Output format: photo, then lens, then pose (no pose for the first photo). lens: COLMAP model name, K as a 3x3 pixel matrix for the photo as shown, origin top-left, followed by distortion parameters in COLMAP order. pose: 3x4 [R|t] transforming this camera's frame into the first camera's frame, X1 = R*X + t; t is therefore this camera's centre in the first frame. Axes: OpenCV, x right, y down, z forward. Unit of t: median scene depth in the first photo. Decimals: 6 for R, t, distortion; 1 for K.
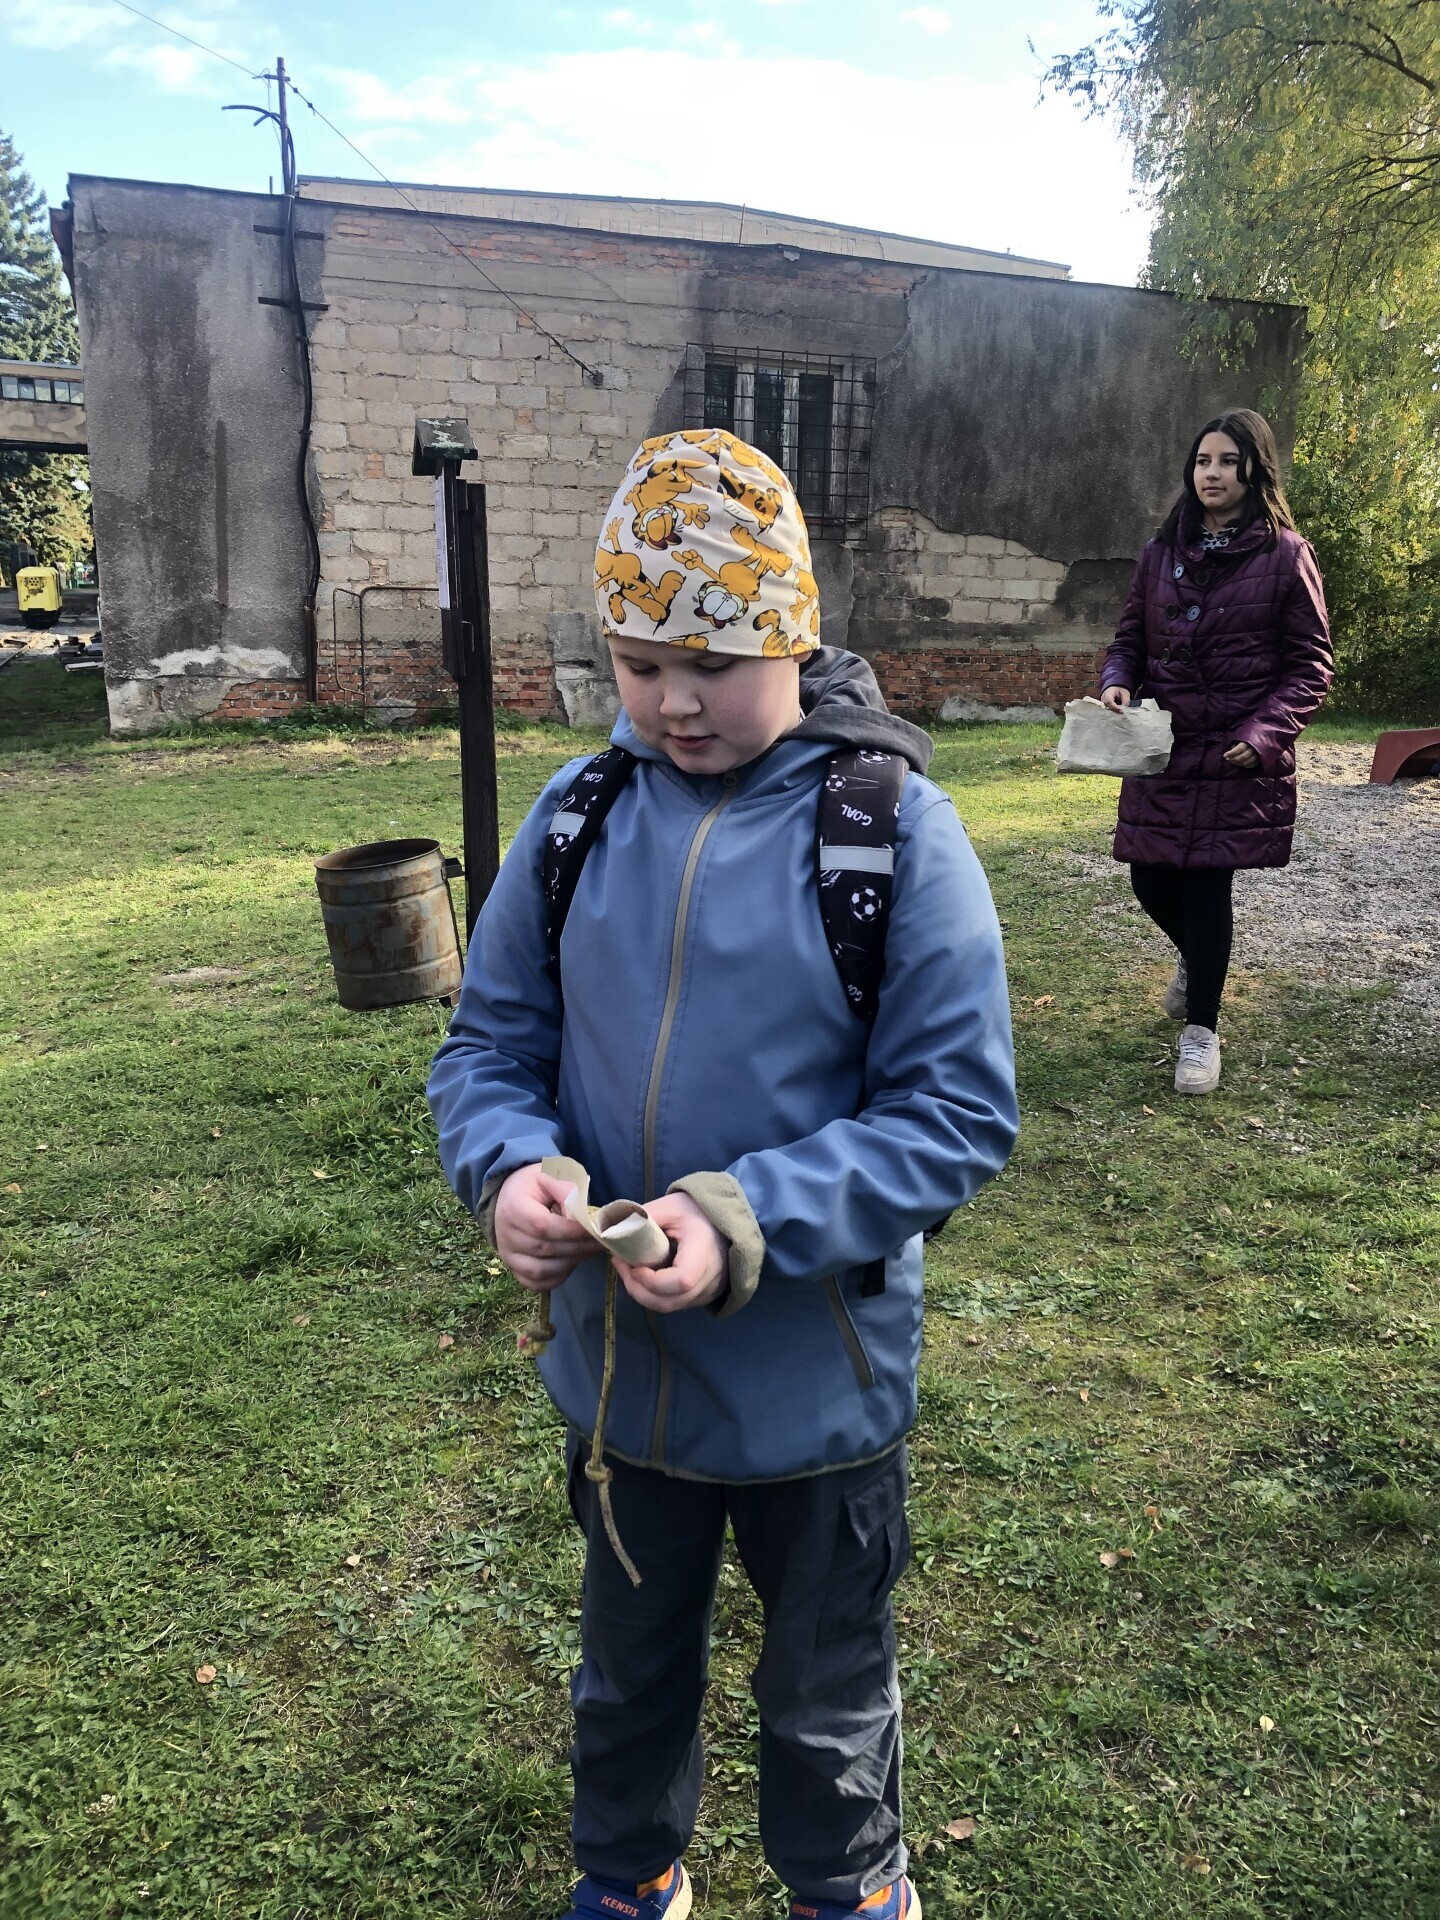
lens RADIAL K [[1577.6, 0, 729.7], [0, 1577.6, 954.2], [0, 0, 1]] dist [-0.011985, 0.000609]
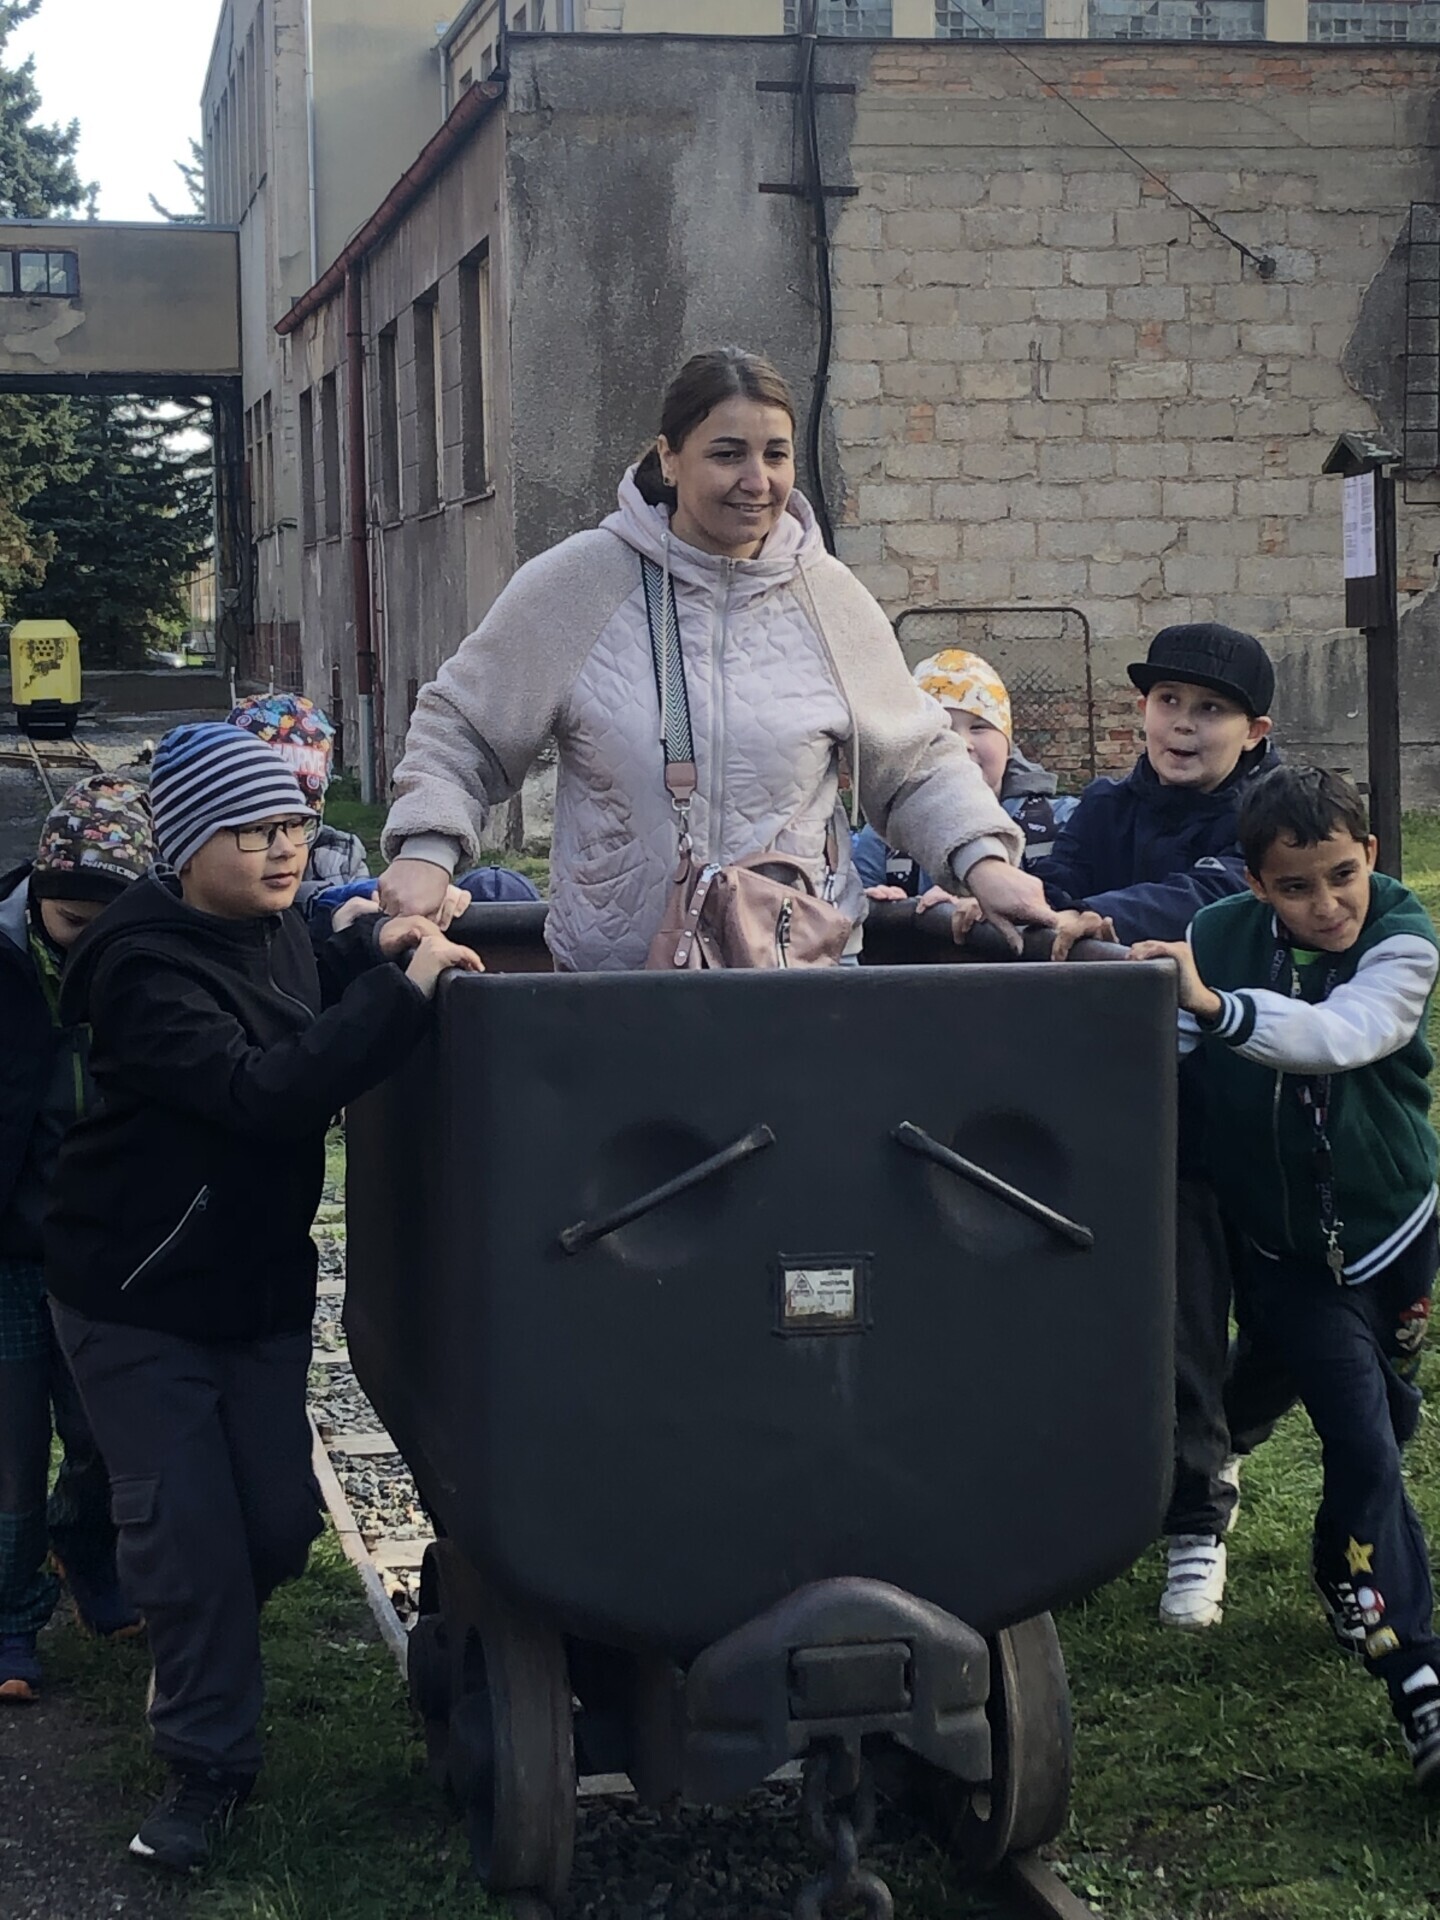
lens RADIAL K [[3995.6, 0, 727.3], [0, 3995.6, 972.2], [0, 0, 1]] dist [0.125405, 0.000000]
pose [[0.986565, -0.025868, -0.161309, -0.046130], [0.002264, 0.989455, -0.144826, 0.145216], [0.163354, 0.142515, 0.976220, -0.566366]]
